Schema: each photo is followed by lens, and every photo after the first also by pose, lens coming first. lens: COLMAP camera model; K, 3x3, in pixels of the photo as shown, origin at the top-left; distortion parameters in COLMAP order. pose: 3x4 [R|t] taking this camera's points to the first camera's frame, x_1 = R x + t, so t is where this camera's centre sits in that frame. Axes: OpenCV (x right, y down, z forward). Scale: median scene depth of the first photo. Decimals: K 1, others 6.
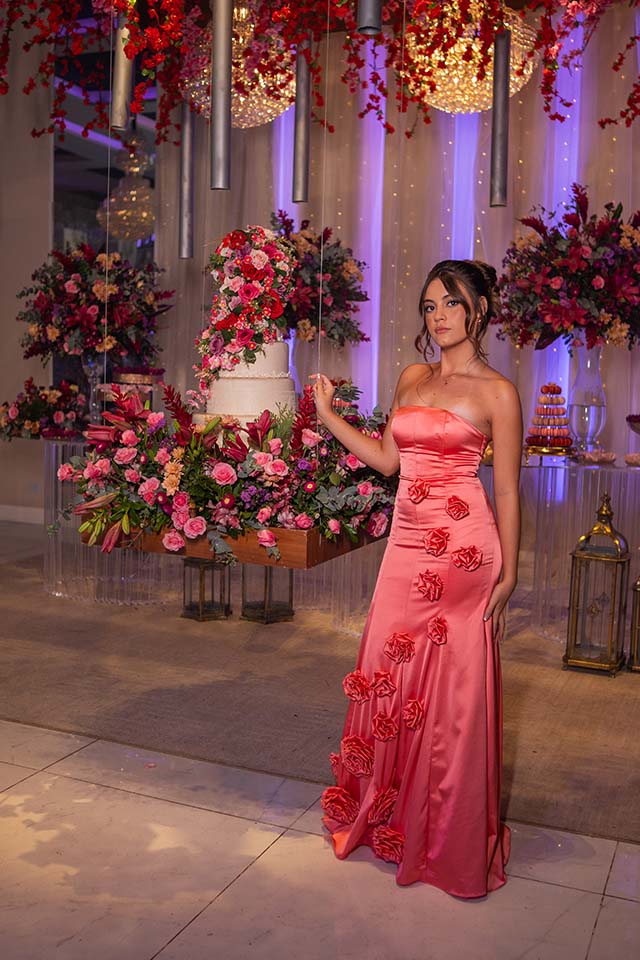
lens RADIAL K [[984.7, 0, 289.5], [0, 984.7, 482.8], [0, 0, 1]] dist [-0.095239, 0.018585]
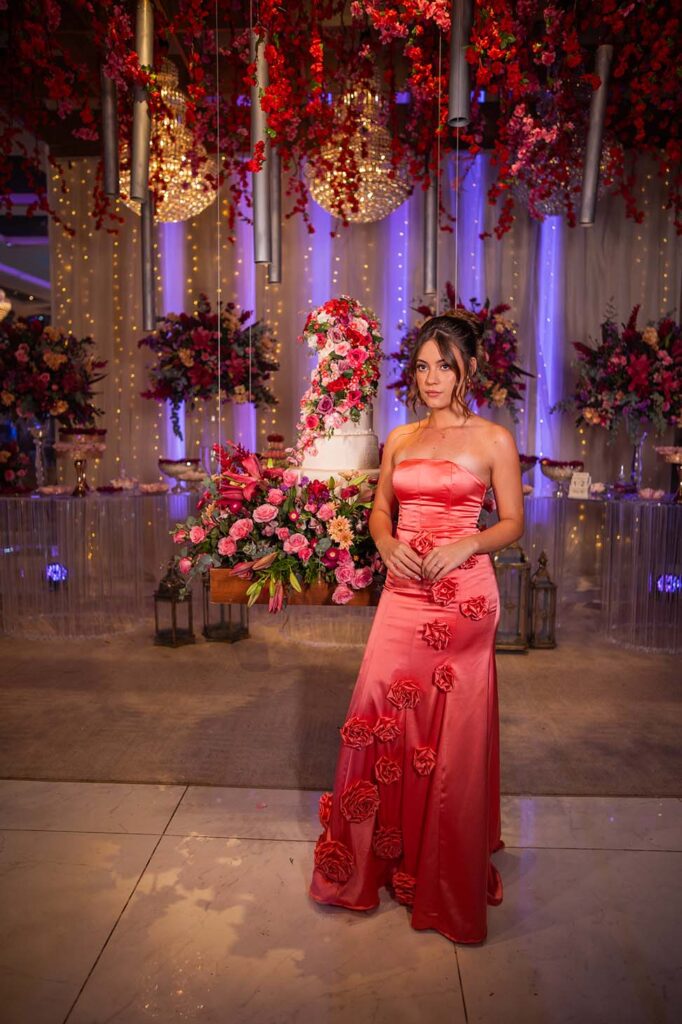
lens RADIAL K [[697.7, 0, 341.0], [0, 697.7, 512.0], [0, 0, 1]] dist [-0.034952, 0.000744]
pose [[0.933006, -0.060074, 0.354811, -0.210879], [0.057370, 0.998188, 0.018145, -0.023831], [-0.355258, 0.003426, 0.934762, 0.182086]]
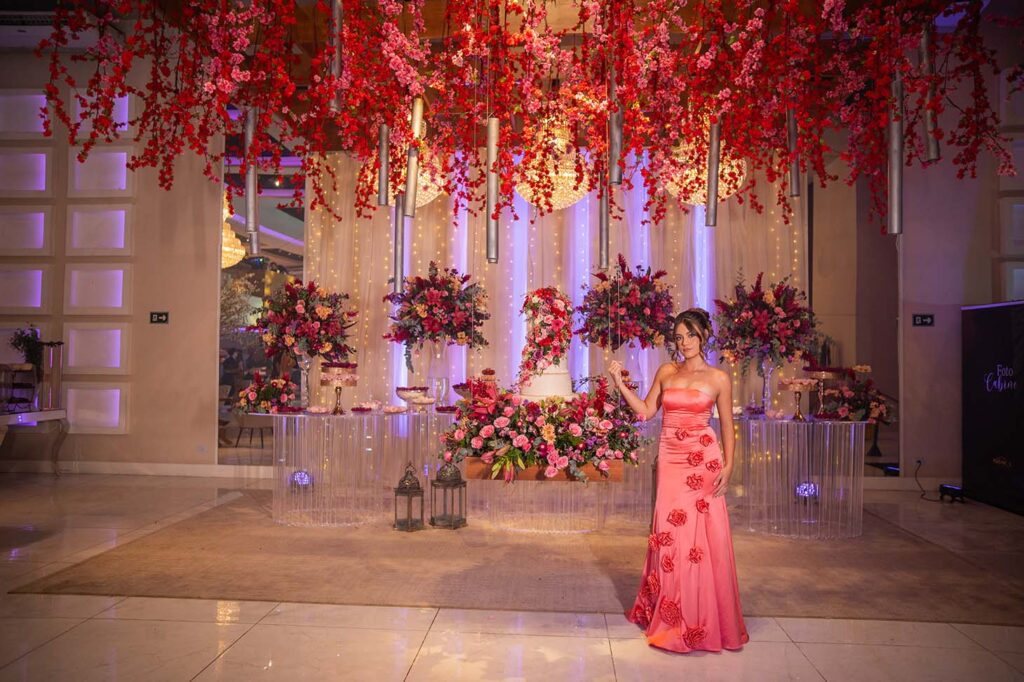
lens RADIAL K [[684.4, 0, 512.0], [0, 684.4, 341.0], [0, 0, 1]] dist [-0.135581, 0.000755]
pose [[0.939380, -0.004385, 0.342850, -0.328318], [0.050540, 0.990767, -0.125801, -0.011240], [-0.339133, 0.135503, 0.930928, -0.053138]]
